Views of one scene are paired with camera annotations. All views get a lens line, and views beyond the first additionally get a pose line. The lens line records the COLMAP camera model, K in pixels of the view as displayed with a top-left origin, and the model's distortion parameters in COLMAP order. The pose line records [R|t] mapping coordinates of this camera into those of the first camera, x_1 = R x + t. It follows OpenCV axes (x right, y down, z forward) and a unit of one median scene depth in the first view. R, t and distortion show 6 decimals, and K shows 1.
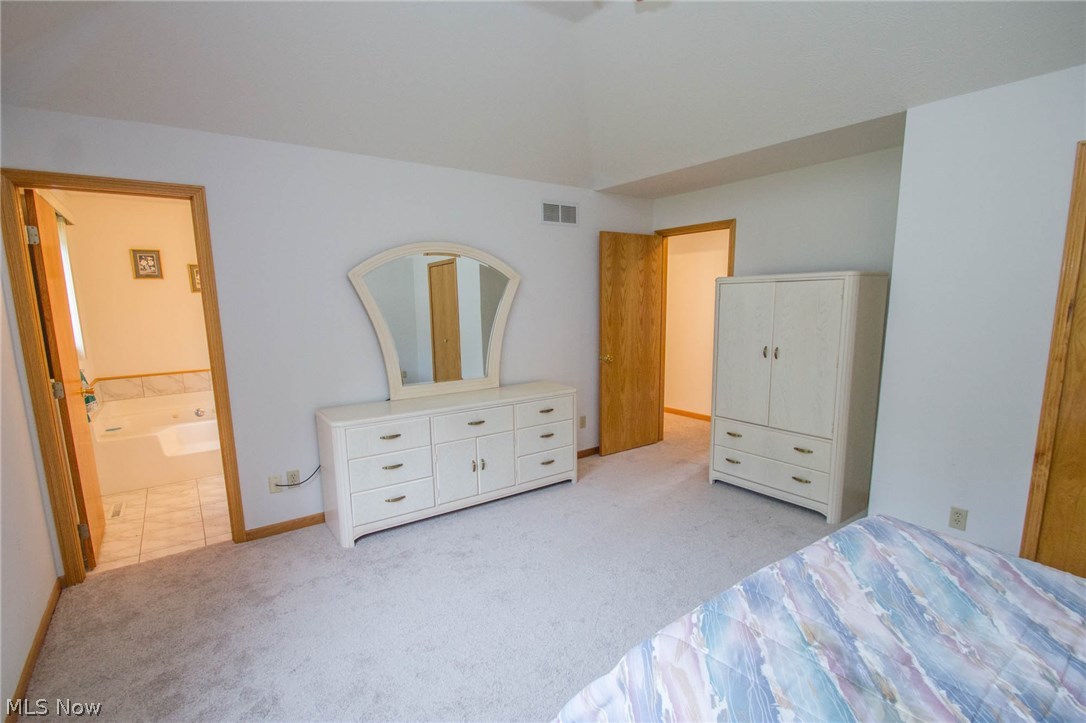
lens RADIAL K [[514.7, 0, 551.1], [0, 514.7, 382.7], [0, 0, 1]] dist [-0.001152, -0.000430]
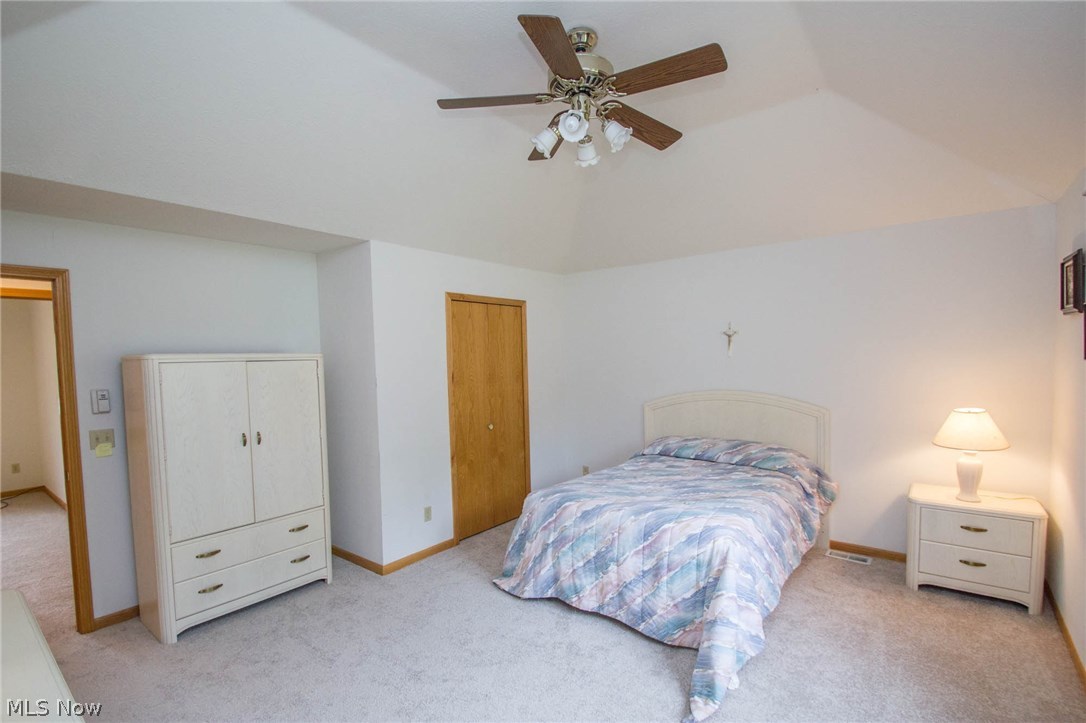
lens RADIAL K [[514.7, 0, 551.1], [0, 514.7, 382.7], [0, 0, 1]] dist [-0.001152, -0.000430]
pose [[-0.268899, -0.022387, 0.962908, -0.865939], [0.187474, 0.979393, 0.075124, -0.186865], [-0.944747, 0.200721, -0.259160, 1.082481]]
